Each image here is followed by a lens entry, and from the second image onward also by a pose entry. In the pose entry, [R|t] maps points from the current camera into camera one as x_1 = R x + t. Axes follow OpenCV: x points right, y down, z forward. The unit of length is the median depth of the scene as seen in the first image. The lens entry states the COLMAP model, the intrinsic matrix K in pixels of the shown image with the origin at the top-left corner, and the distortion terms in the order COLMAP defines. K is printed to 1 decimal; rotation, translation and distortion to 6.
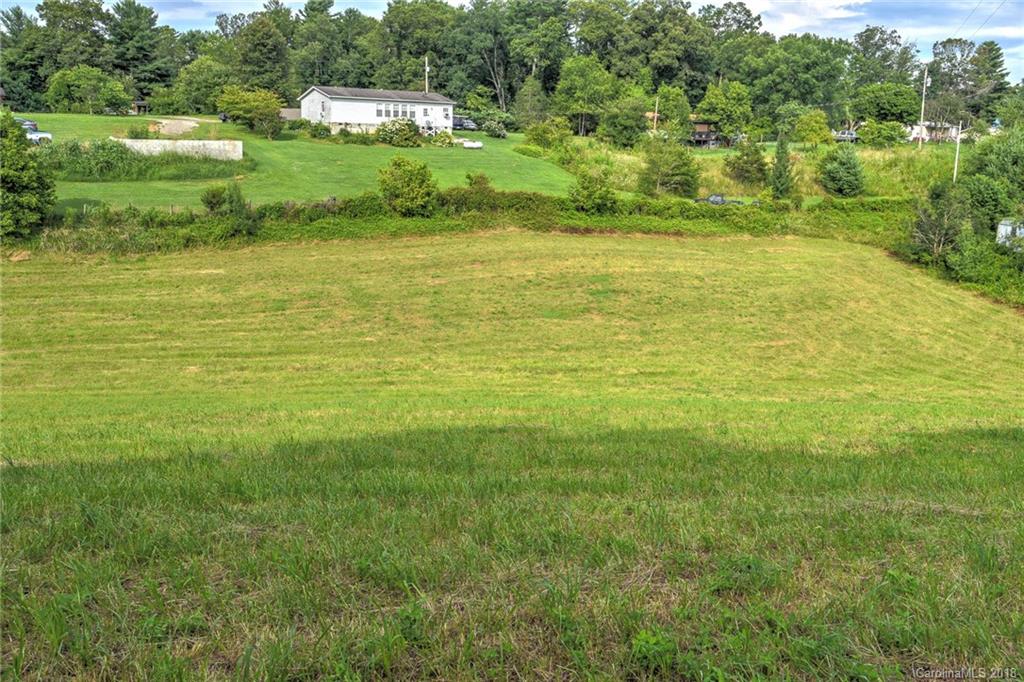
lens RADIAL K [[874.2, 0, 515.1], [0, 874.2, 332.3], [0, 0, 1]] dist [-0.062839, 0.035668]
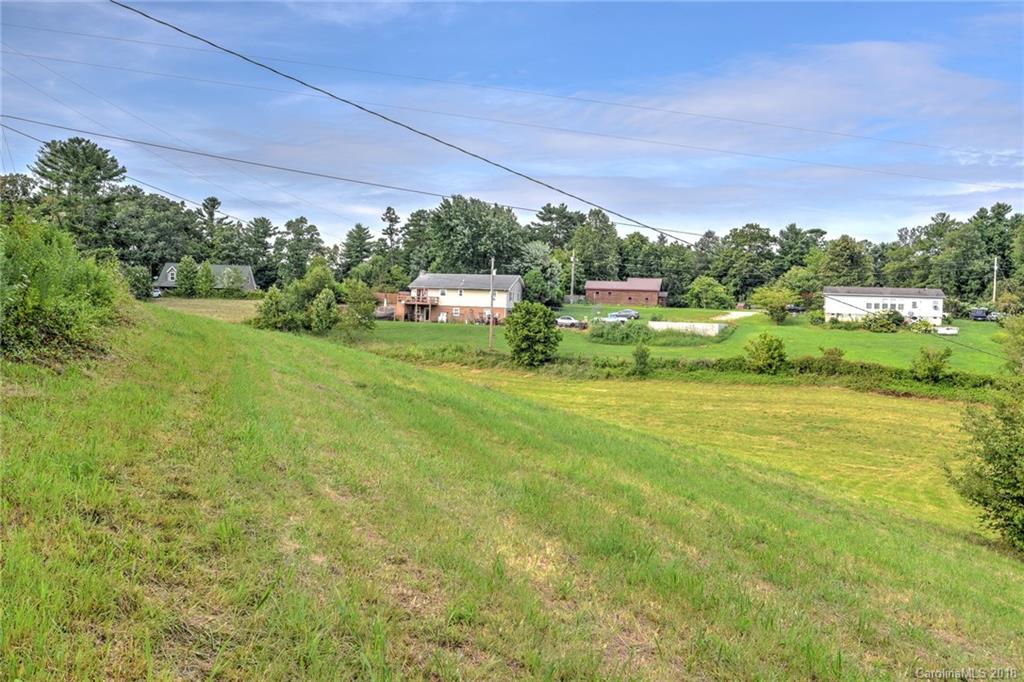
lens RADIAL K [[874.2, 0, 509.1], [0, 874.2, 343.7], [0, 0, 1]] dist [-0.062839, 0.035668]
pose [[0.592764, 0.016740, -0.805202, 0.510767], [-0.192083, 0.973871, -0.121159, 0.045692], [0.782135, 0.226484, 0.580491, -0.097151]]
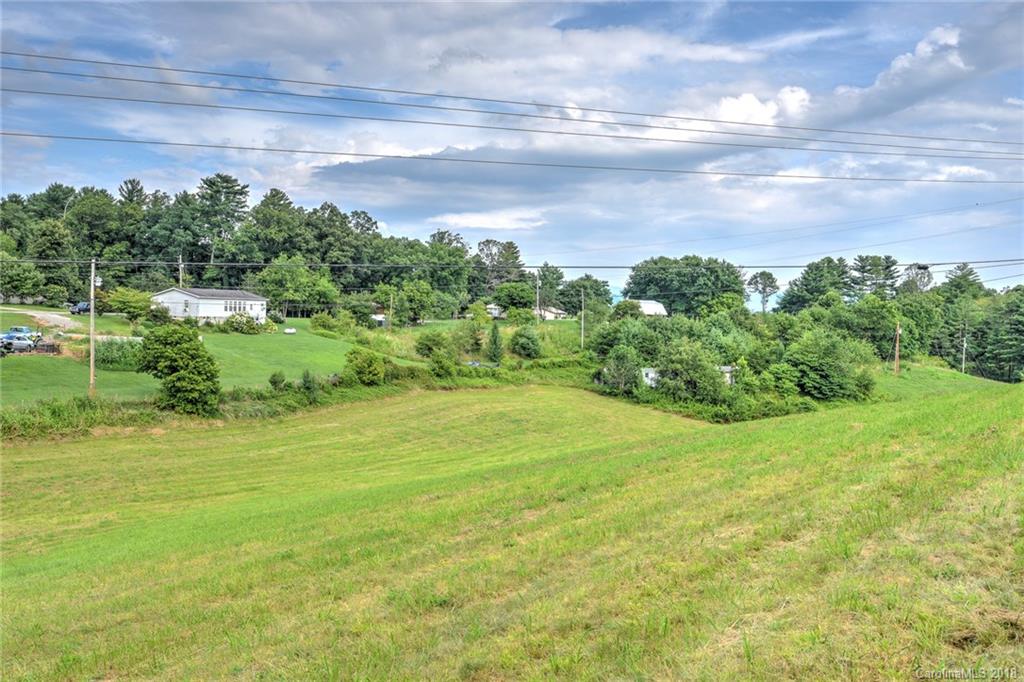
lens RADIAL K [[874.2, 0, 504.5], [0, 874.2, 317.1], [0, 0, 1]] dist [-0.062839, 0.035668]
pose [[0.821178, -0.009625, 0.570592, -0.532379], [0.118518, 0.980934, -0.154021, 0.009083], [-0.558230, 0.194104, 0.806661, -0.264703]]
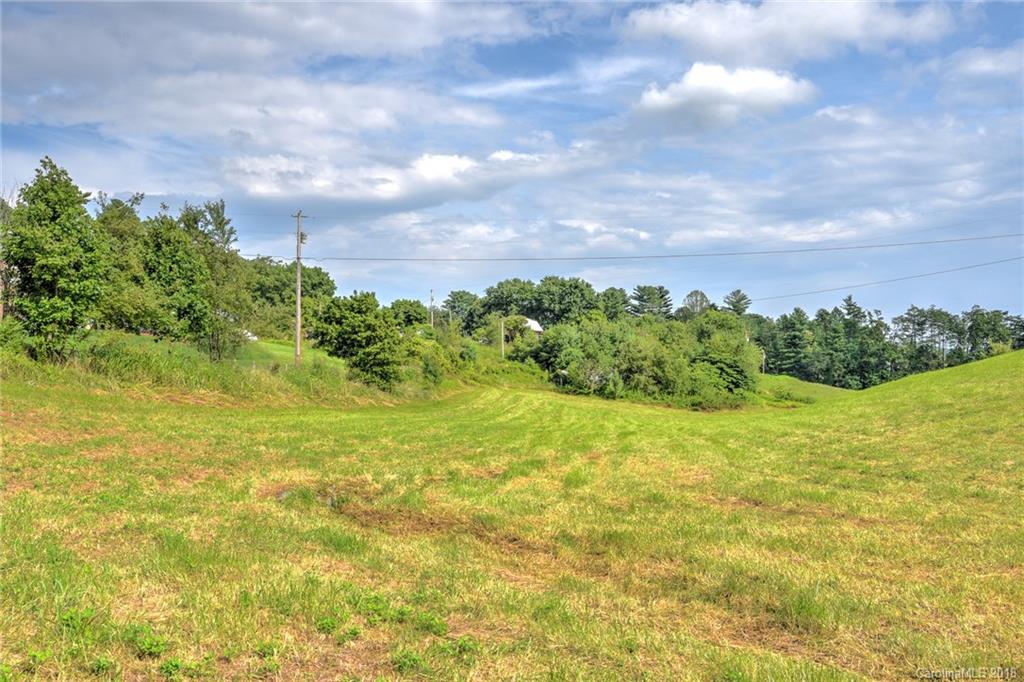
lens RADIAL K [[874.2, 0, 509.9], [0, 874.2, 344.5], [0, 0, 1]] dist [-0.062839, 0.035668]
pose [[0.556690, -0.009862, 0.830662, -0.821078], [0.201831, 0.971574, -0.123727, 0.010403], [-0.805829, 0.236531, 0.542856, 0.064043]]
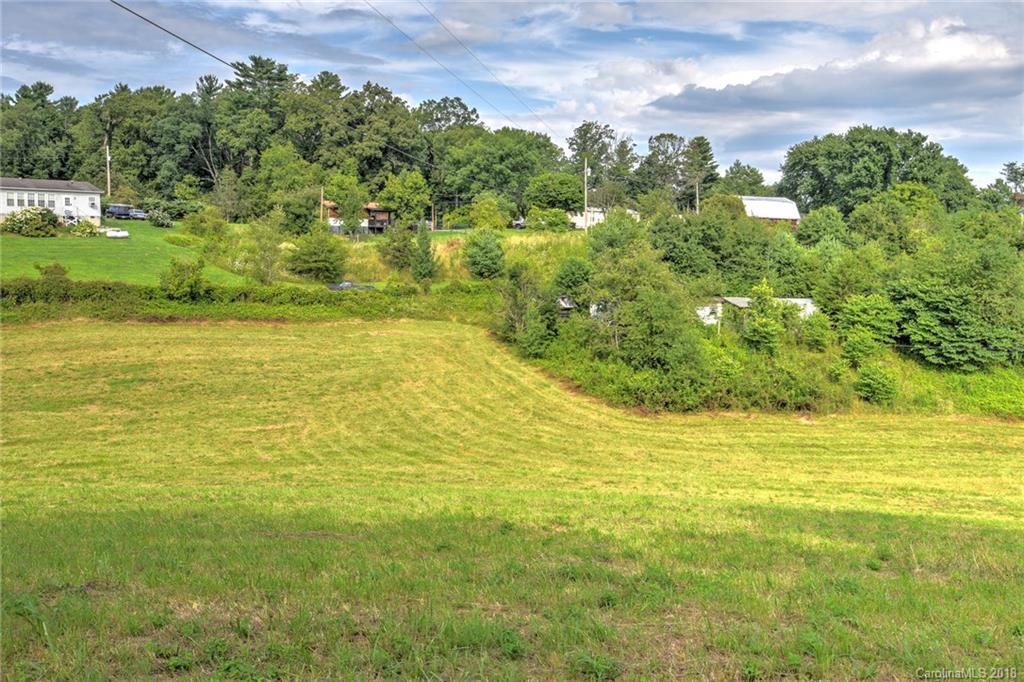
lens RADIAL K [[874.2, 0, 526.0], [0, 874.2, 328.1], [0, 0, 1]] dist [-0.062839, 0.035668]
pose [[0.978554, -0.025712, 0.204378, 0.195760], [0.046906, 0.993927, -0.099543, 0.006717], [-0.200577, 0.106995, 0.973818, -0.020680]]
